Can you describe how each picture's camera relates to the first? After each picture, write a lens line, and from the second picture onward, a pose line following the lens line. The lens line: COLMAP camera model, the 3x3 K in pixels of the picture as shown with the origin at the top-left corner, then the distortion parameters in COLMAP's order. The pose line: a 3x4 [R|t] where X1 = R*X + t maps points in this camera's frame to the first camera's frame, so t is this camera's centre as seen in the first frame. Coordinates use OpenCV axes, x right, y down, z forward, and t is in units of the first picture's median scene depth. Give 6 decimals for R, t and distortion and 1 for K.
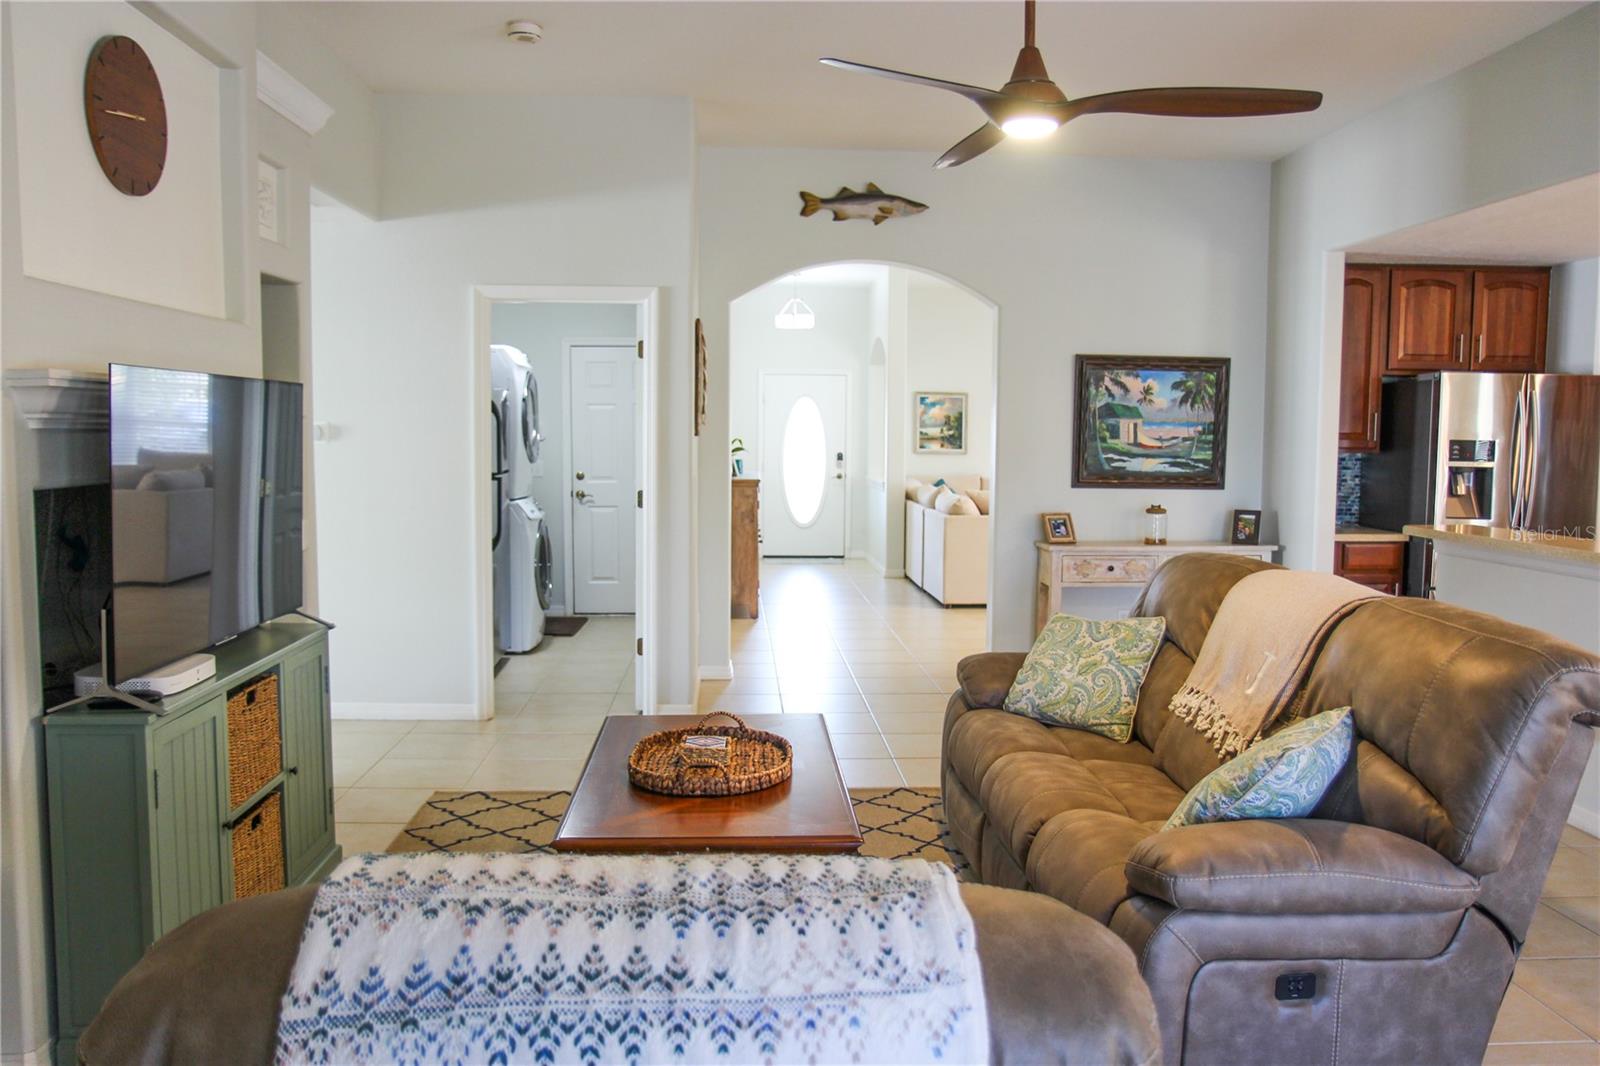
lens RADIAL K [[1259.1, 0, 800.0], [0, 1259.1, 533.0], [0, 0, 1]] dist [-0.007281, -0.003451]
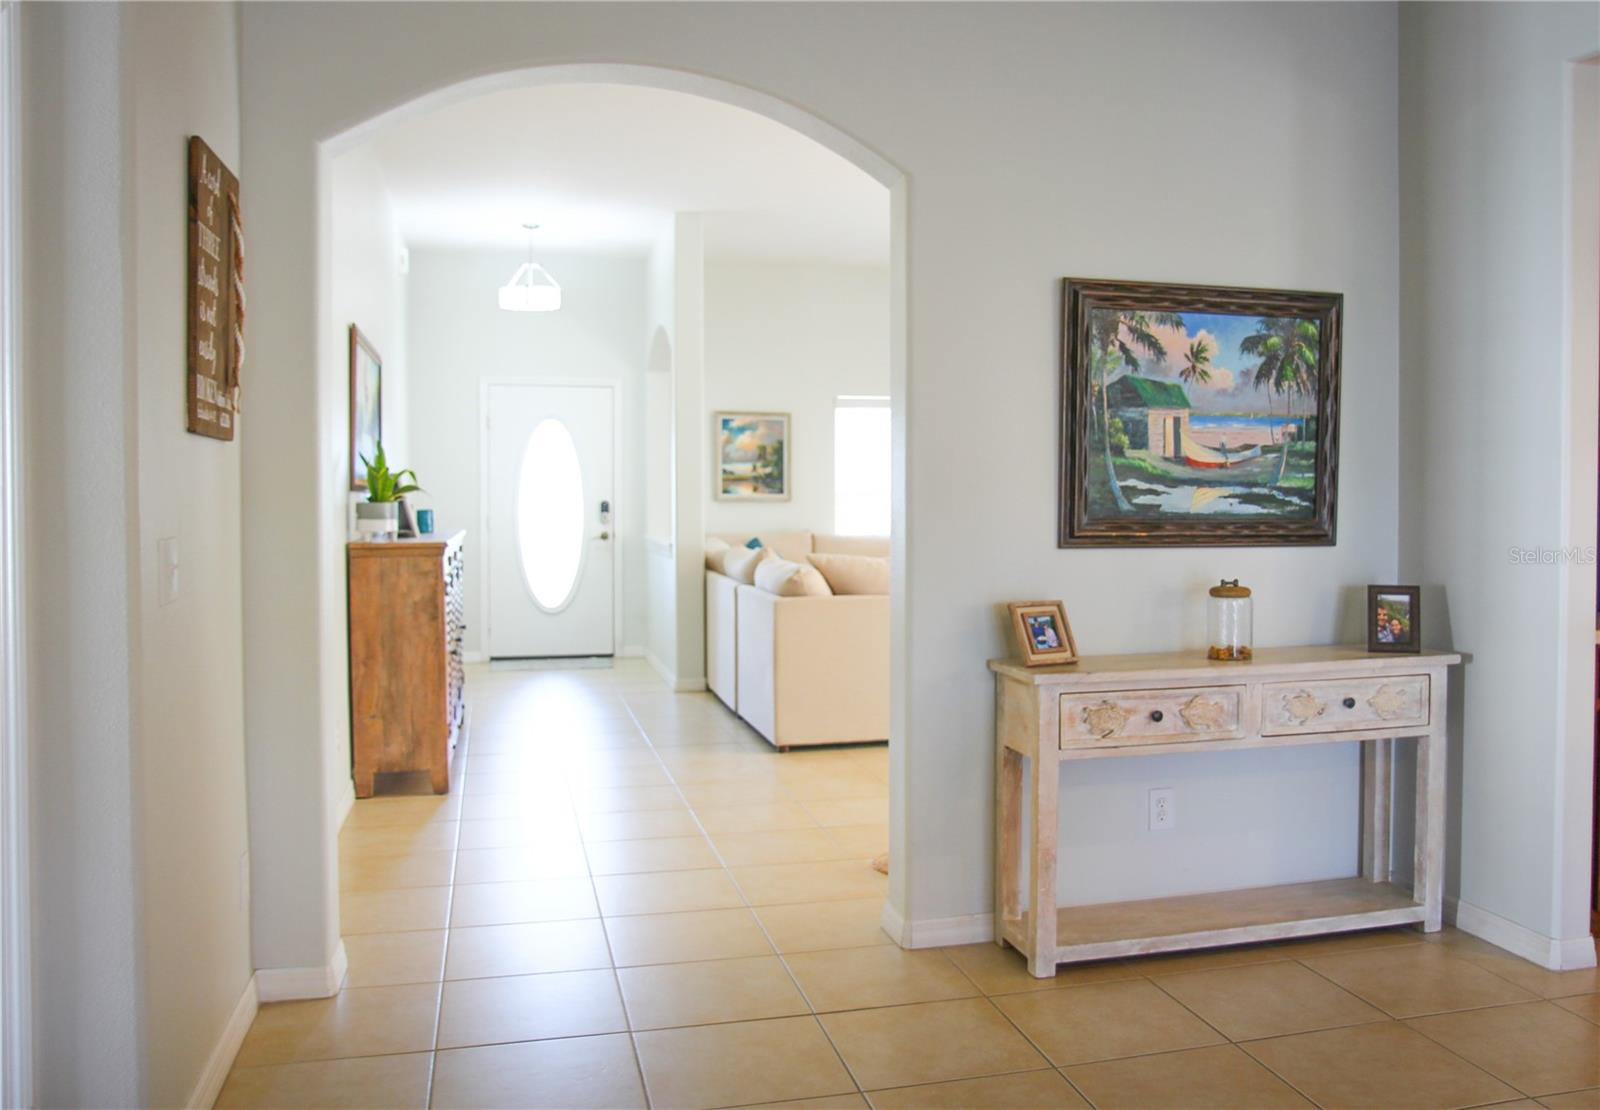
lens RADIAL K [[1306.3, 0, 871.4], [0, 1306.3, 501.2], [0, 0, 1]] dist [-0.118488, 0.000986]
pose [[0.975788, -0.010092, 0.218485, 0.034113], [0.025844, 0.997257, -0.069359, -0.021178], [-0.217186, 0.073326, 0.973372, 0.524037]]
